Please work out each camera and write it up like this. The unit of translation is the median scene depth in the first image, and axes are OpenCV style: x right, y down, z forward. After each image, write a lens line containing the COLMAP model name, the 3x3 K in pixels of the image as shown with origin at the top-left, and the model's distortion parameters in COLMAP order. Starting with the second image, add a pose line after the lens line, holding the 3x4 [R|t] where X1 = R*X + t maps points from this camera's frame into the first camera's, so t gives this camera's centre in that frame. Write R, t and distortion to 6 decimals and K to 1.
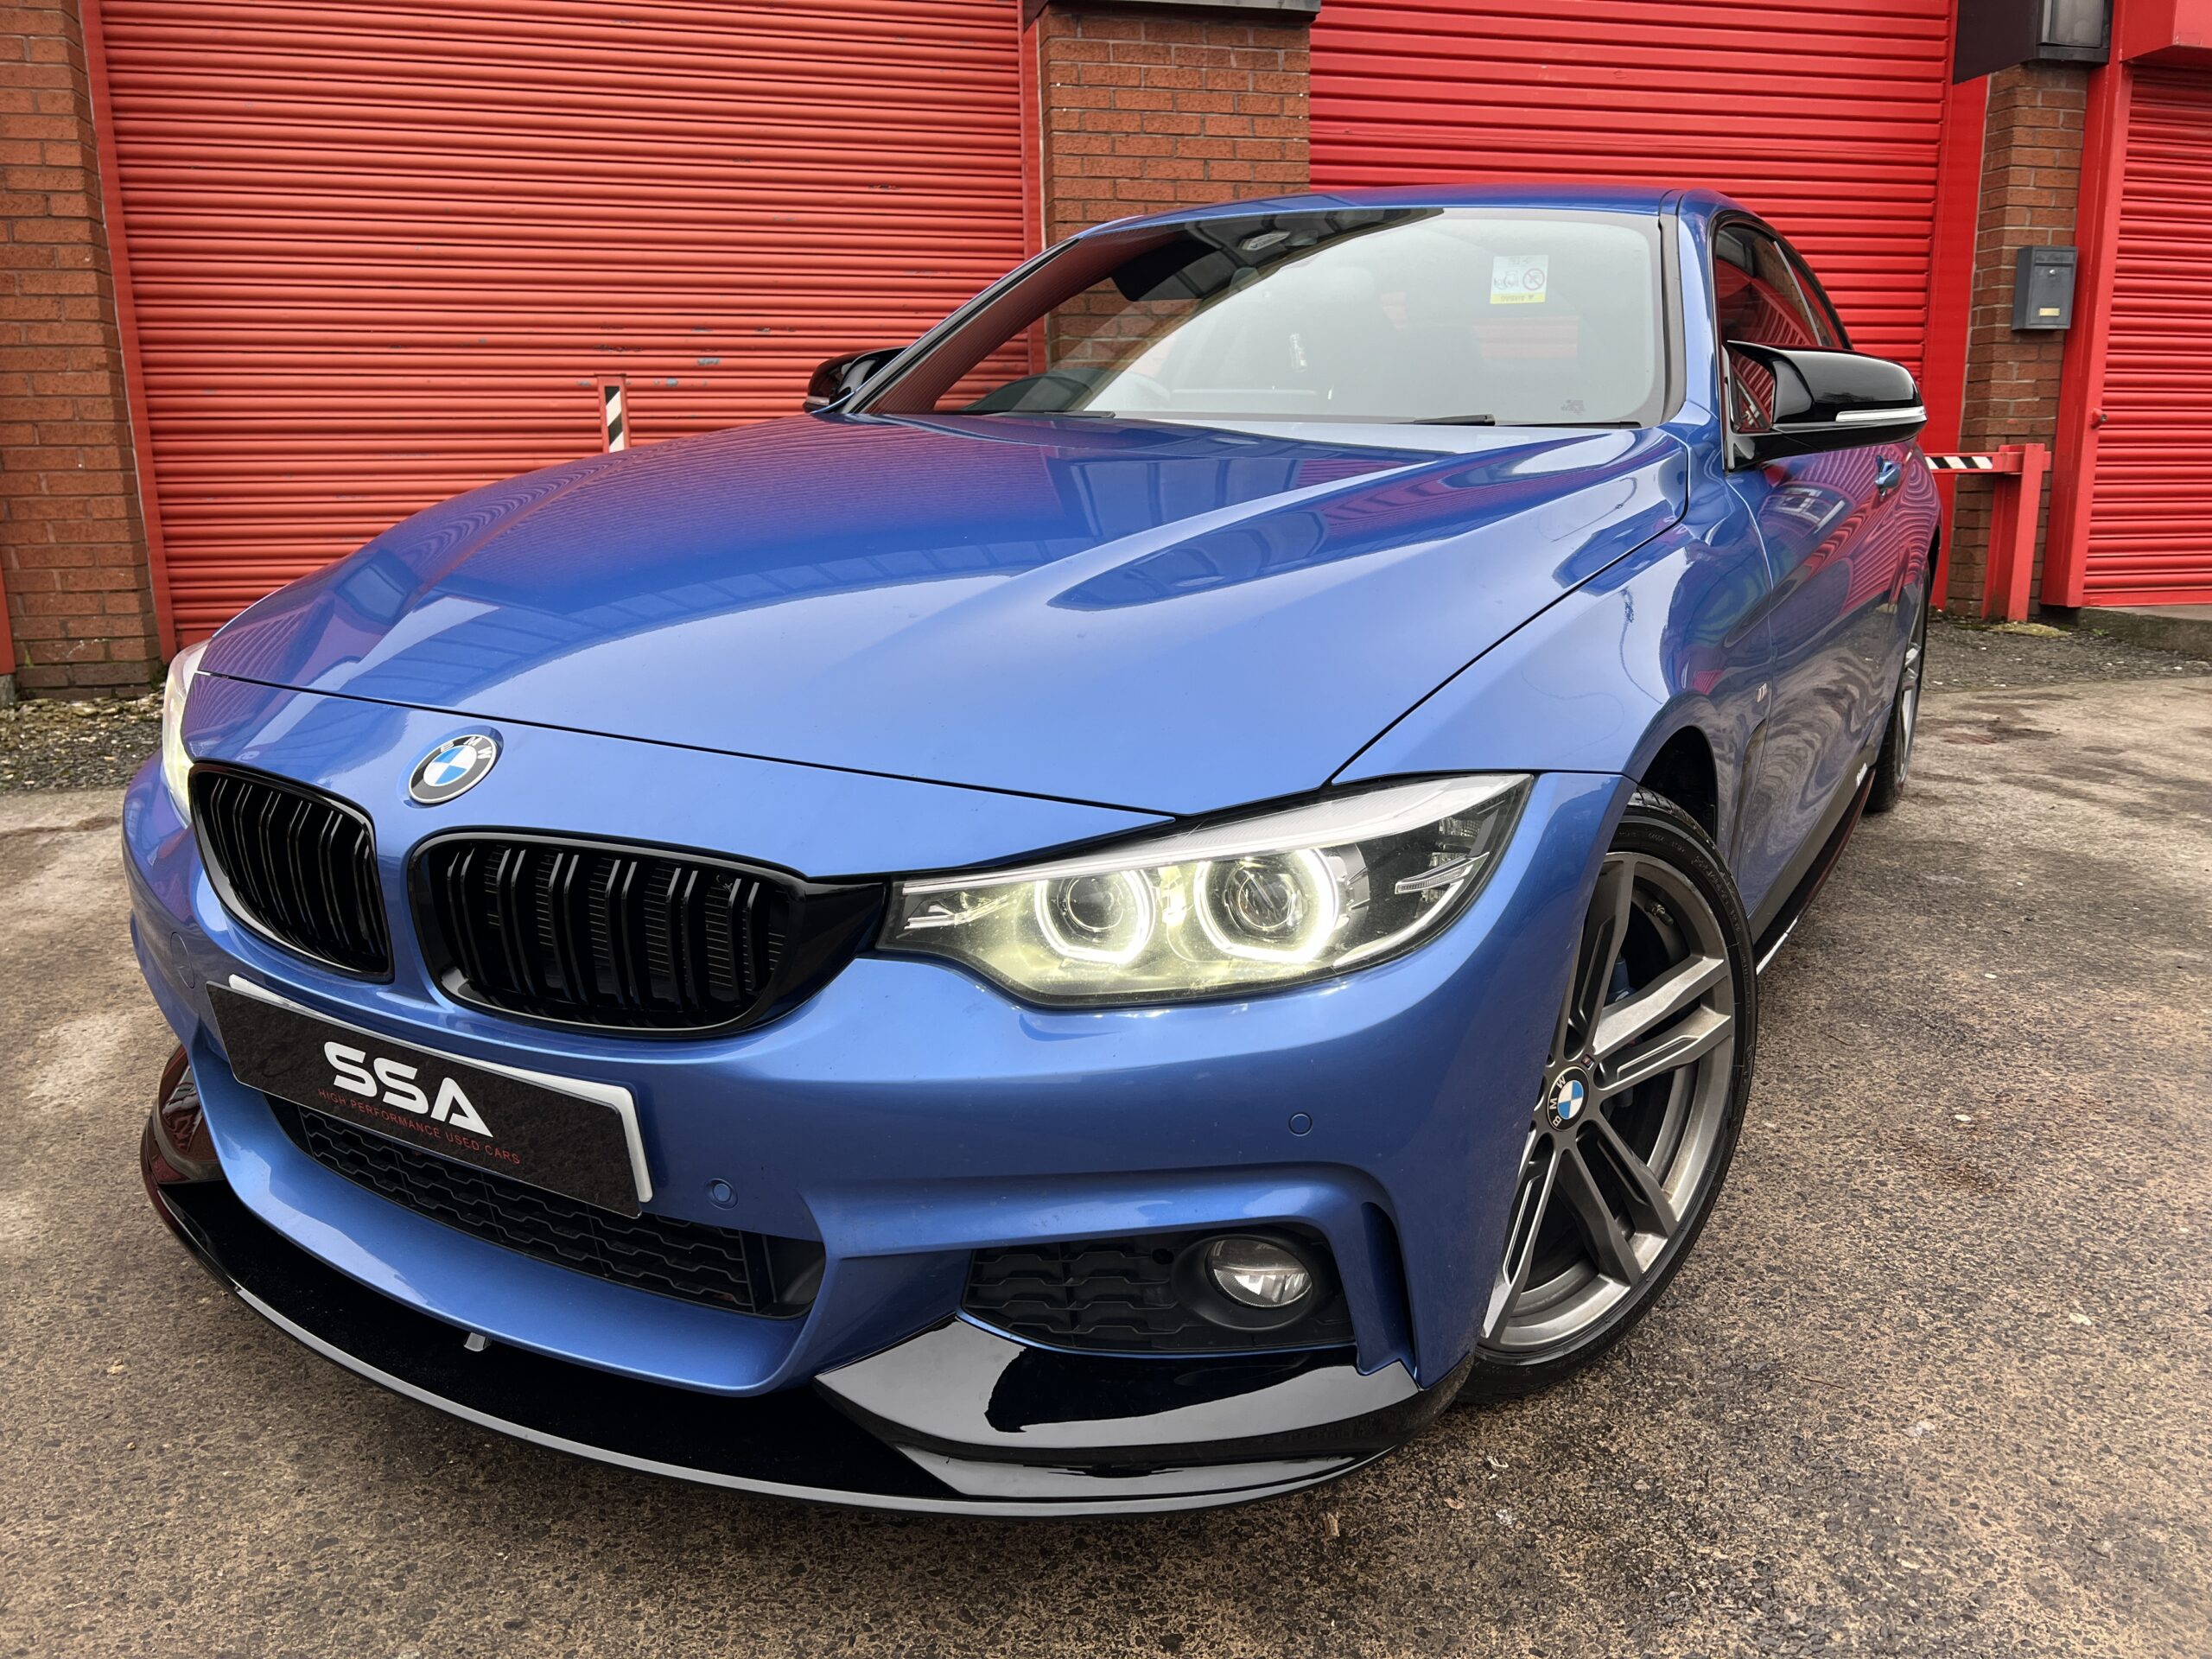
lens RADIAL K [[1669.1, 0, 1120.1], [0, 1669.1, 847.3], [0, 0, 1]] dist [0.040806, -0.050548]
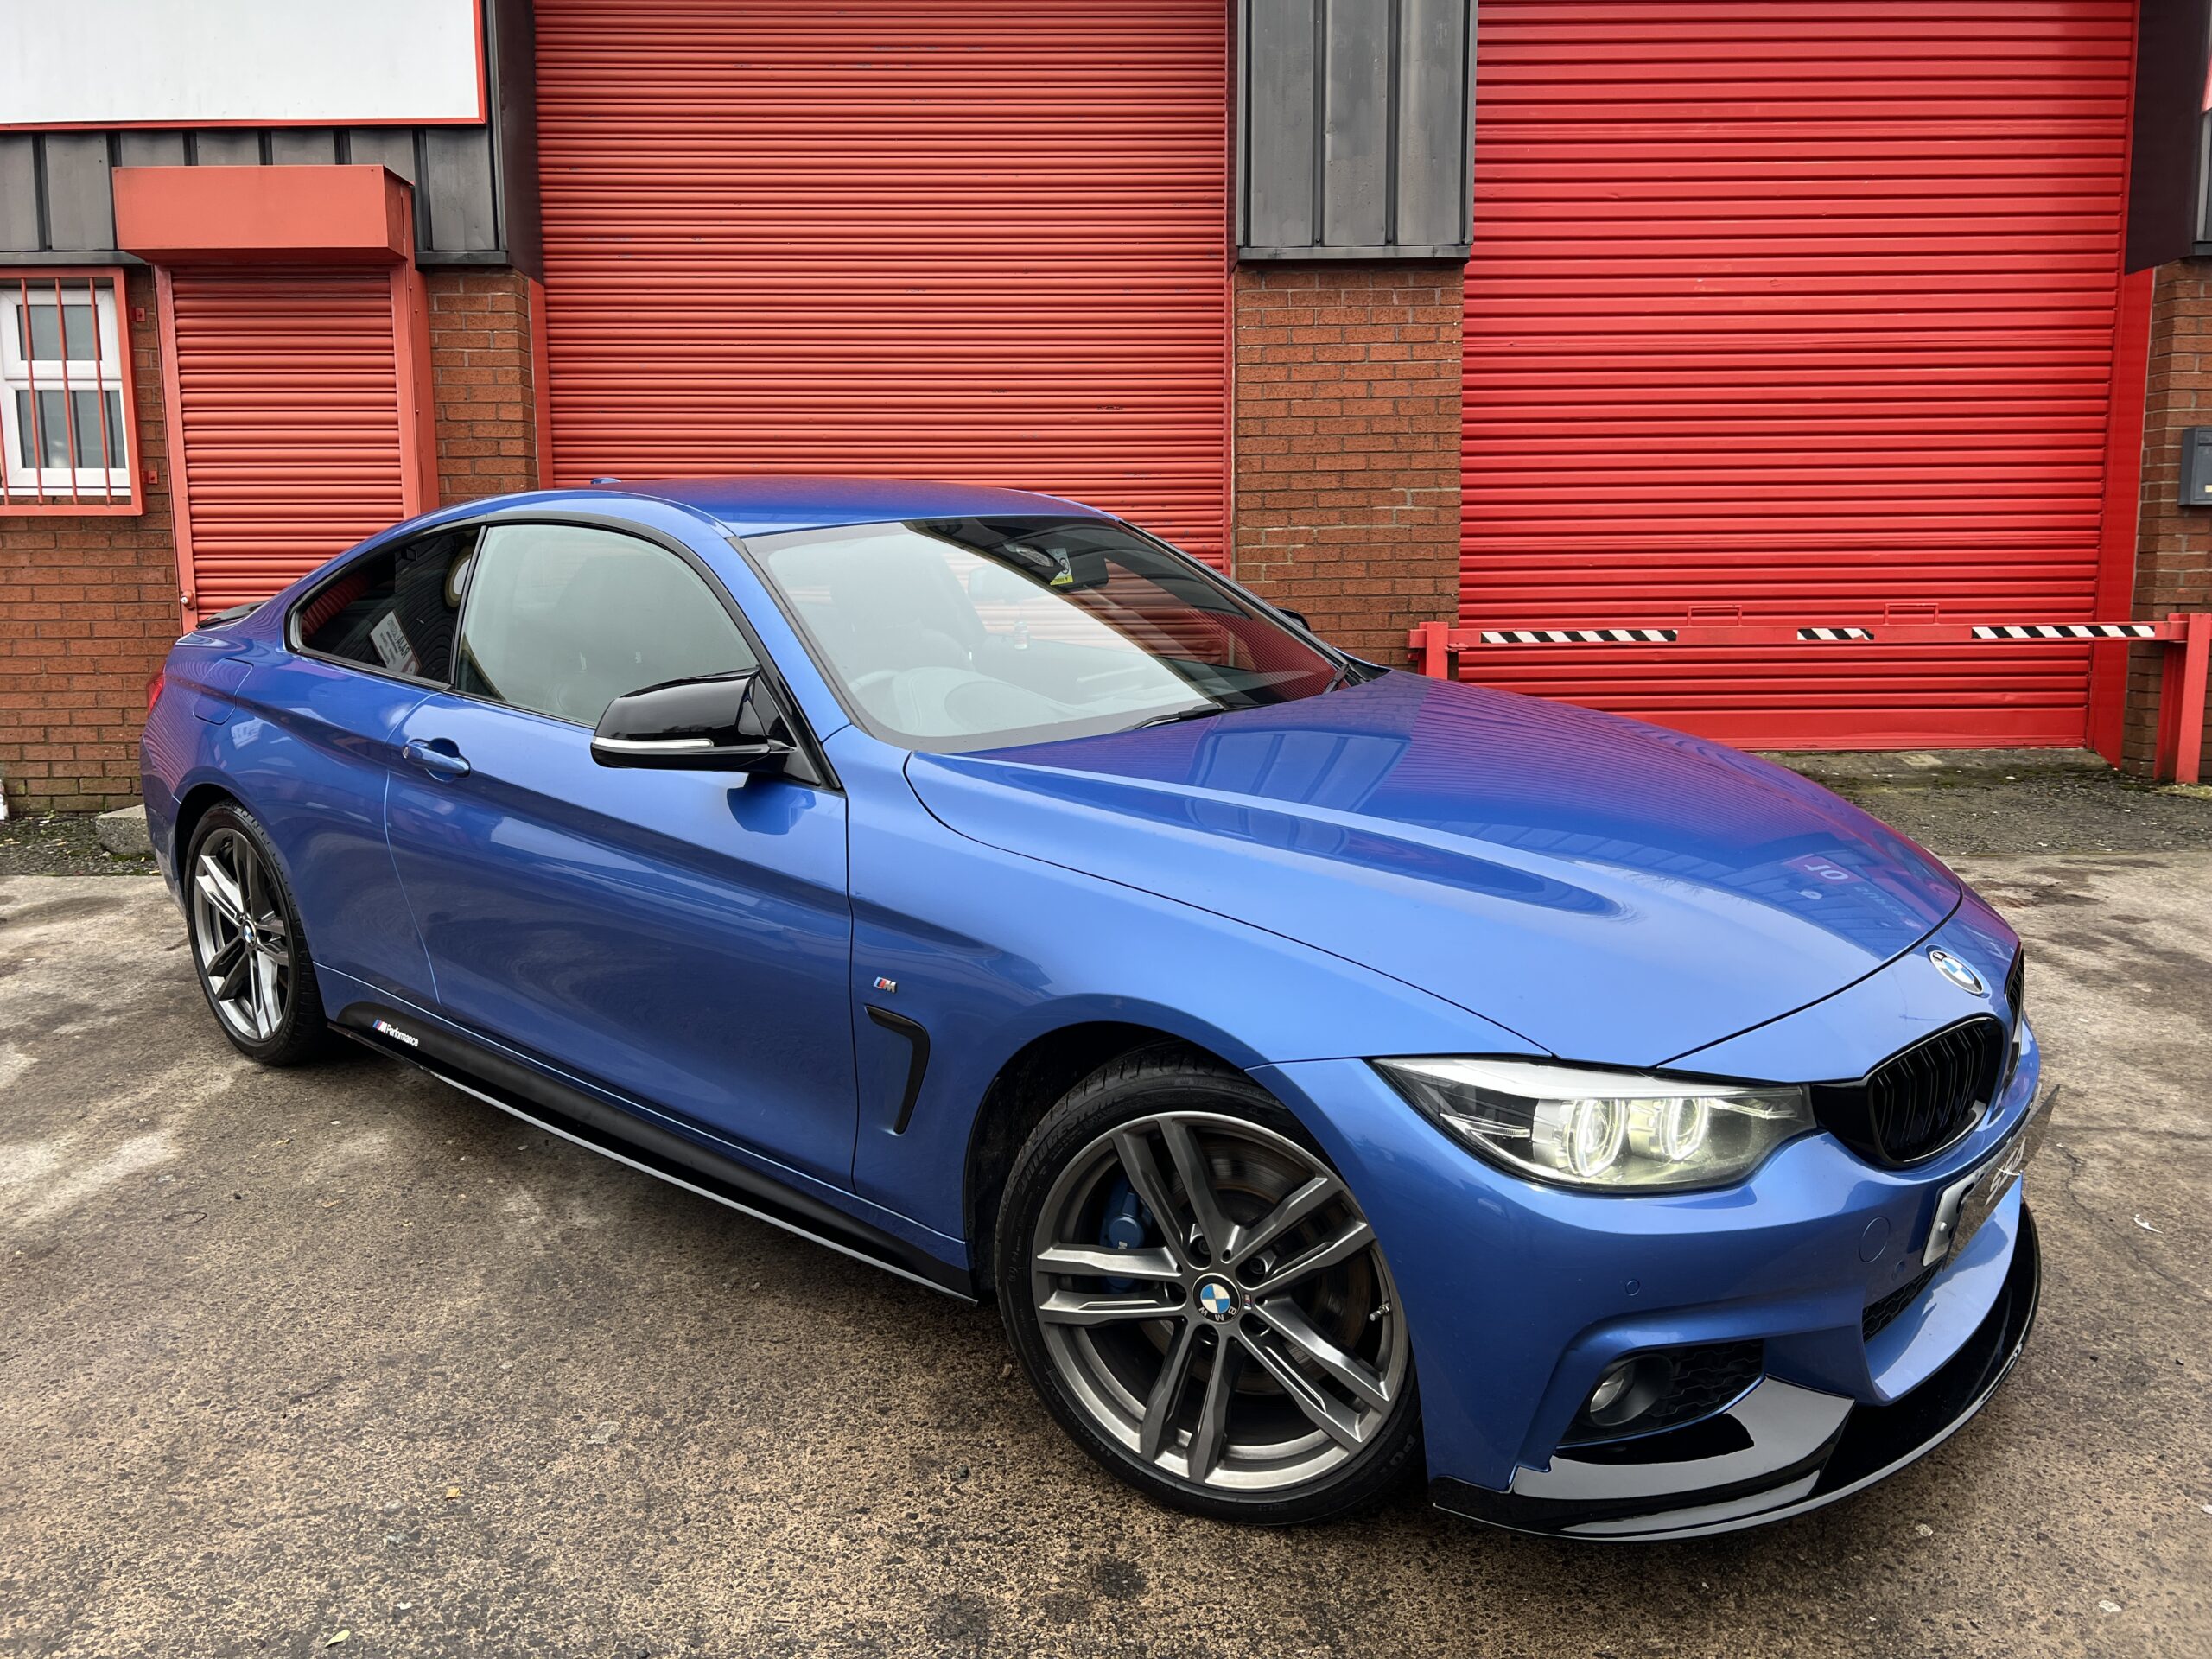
lens RADIAL K [[1669.1, 0, 1087.2], [0, 1669.1, 815.3], [0, 0, 1]] dist [0.040806, -0.050548]
pose [[0.969731, 0.037984, -0.241203, 0.163171], [-0.055152, 0.996371, -0.064826, -0.014463], [0.237865, 0.076167, 0.968307, -0.185325]]
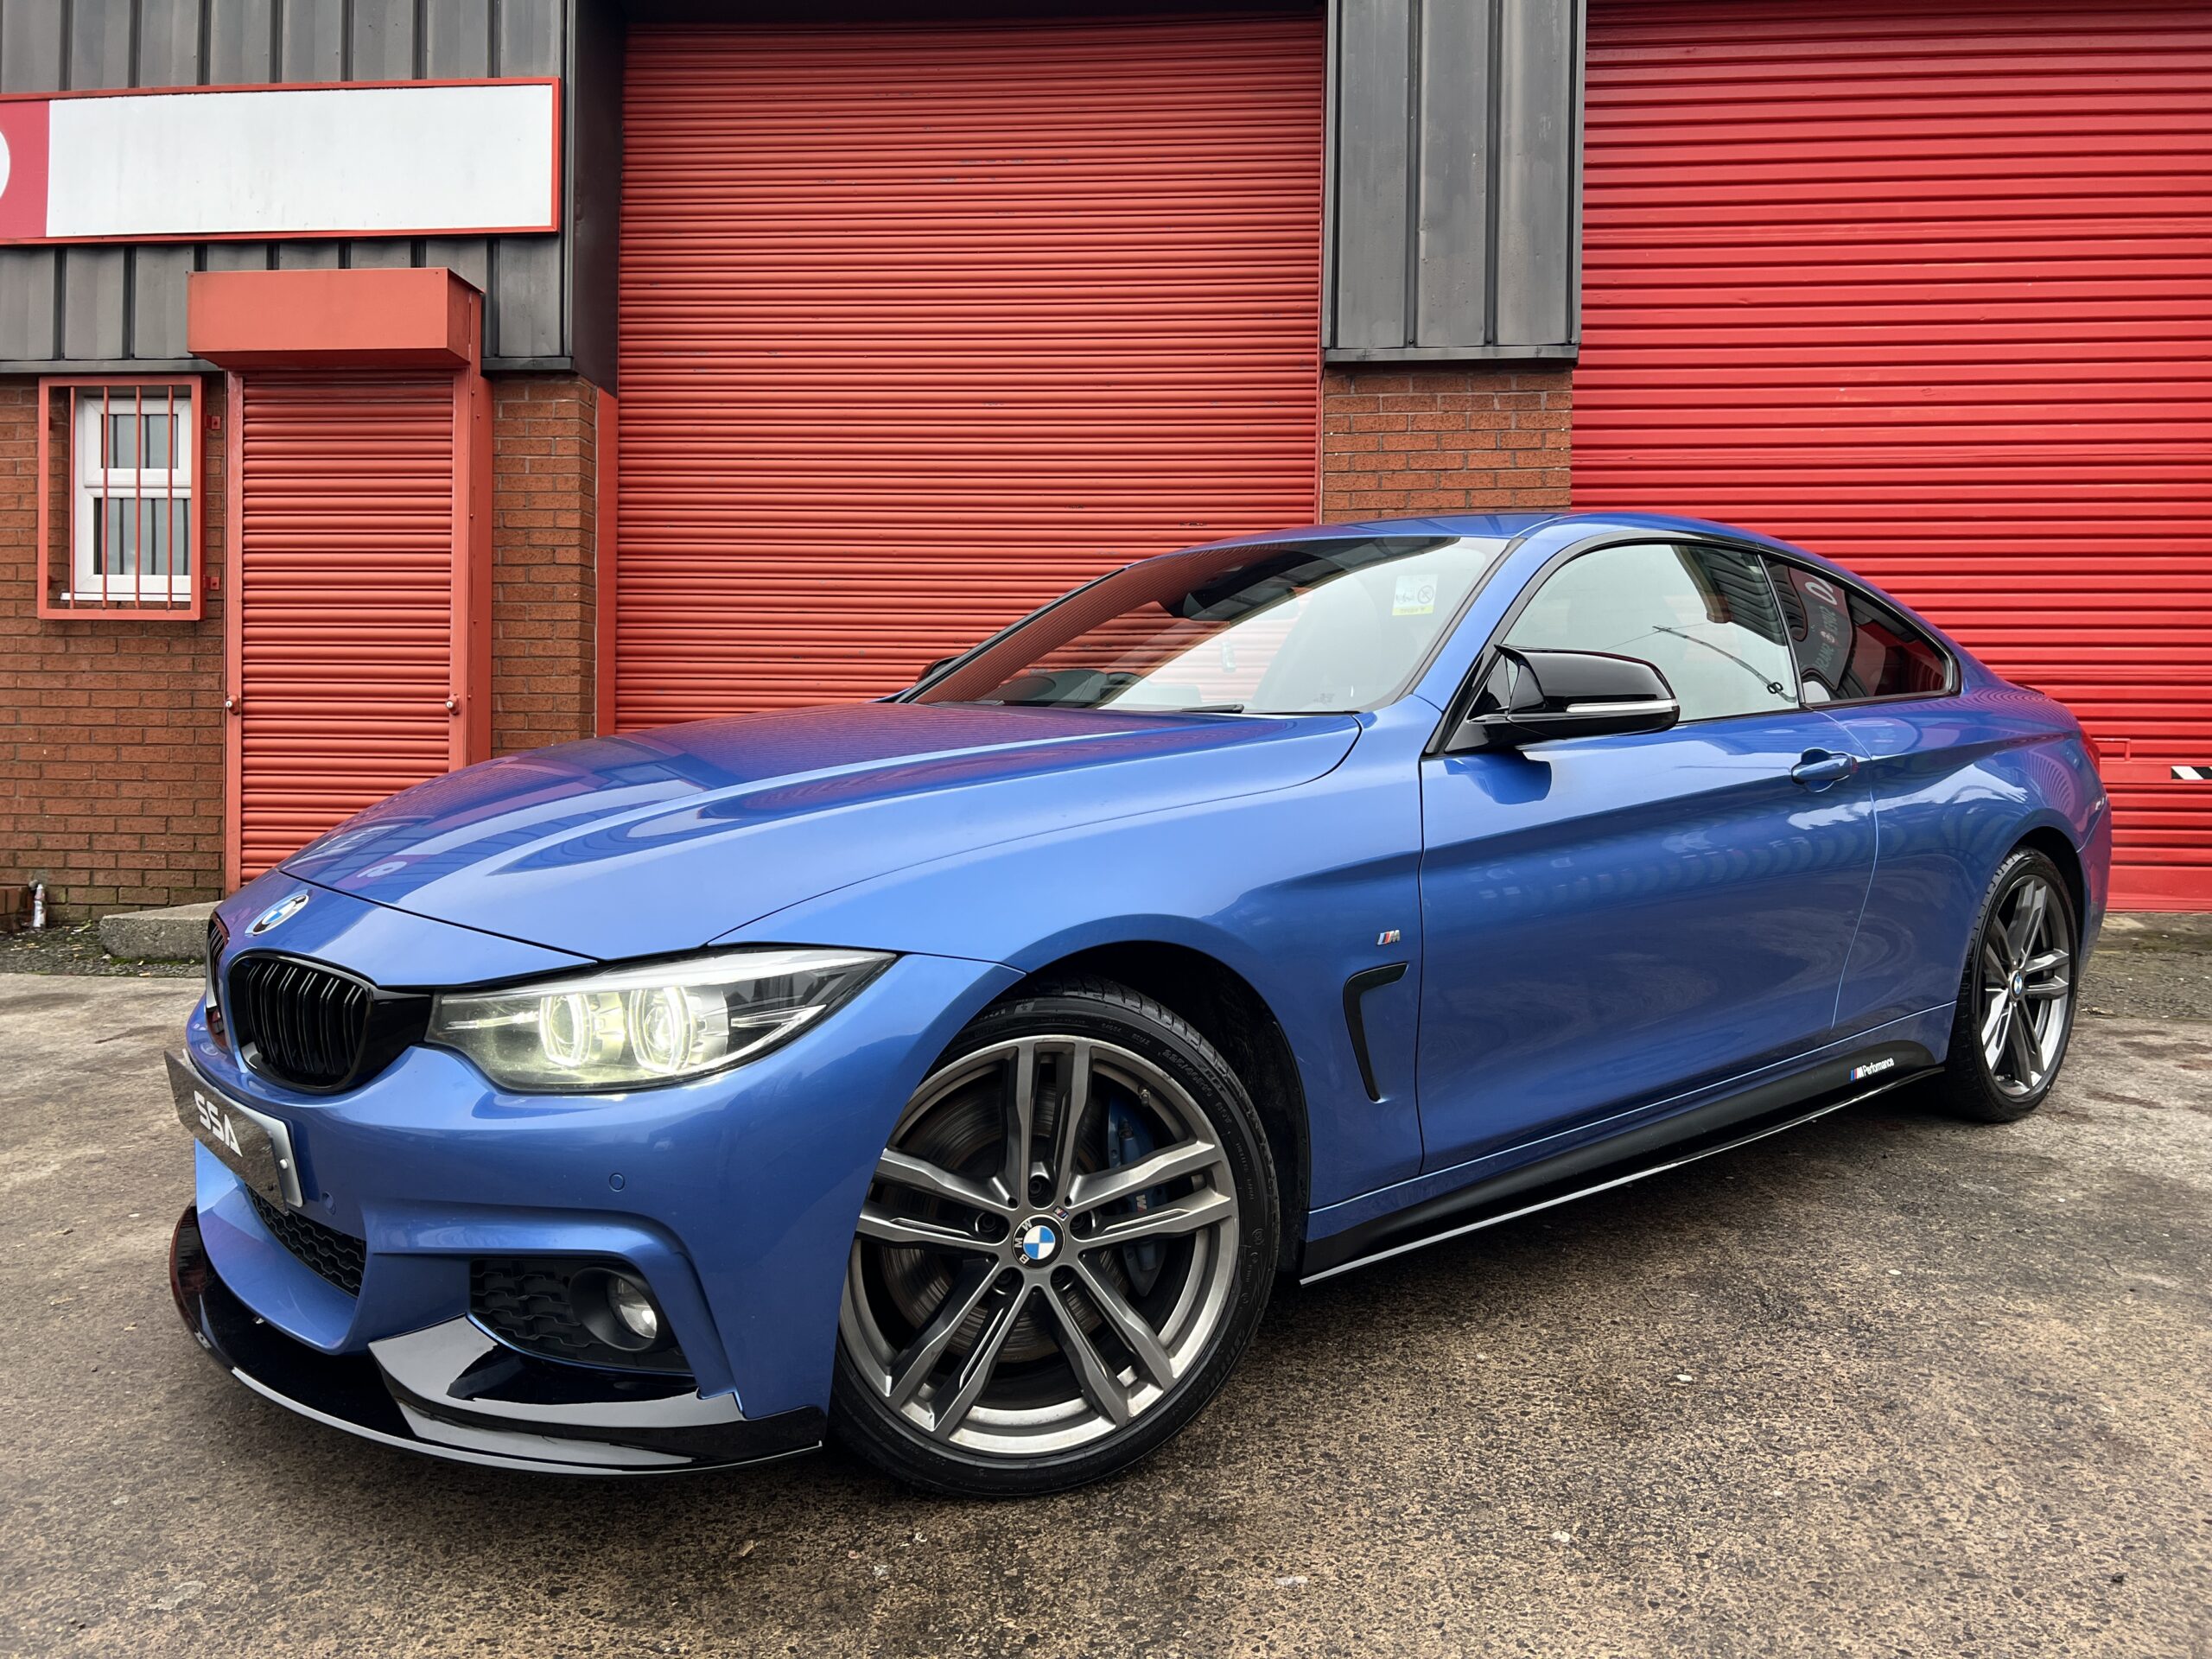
lens RADIAL K [[1669.1, 0, 1112.5], [0, 1669.1, 820.5], [0, 0, 1]] dist [0.040806, -0.050548]
pose [[0.941011, 0.029019, -0.337131, 0.218228], [-0.092917, 0.980177, -0.174982, 0.017491], [0.325370, 0.195985, 0.925054, -0.050498]]
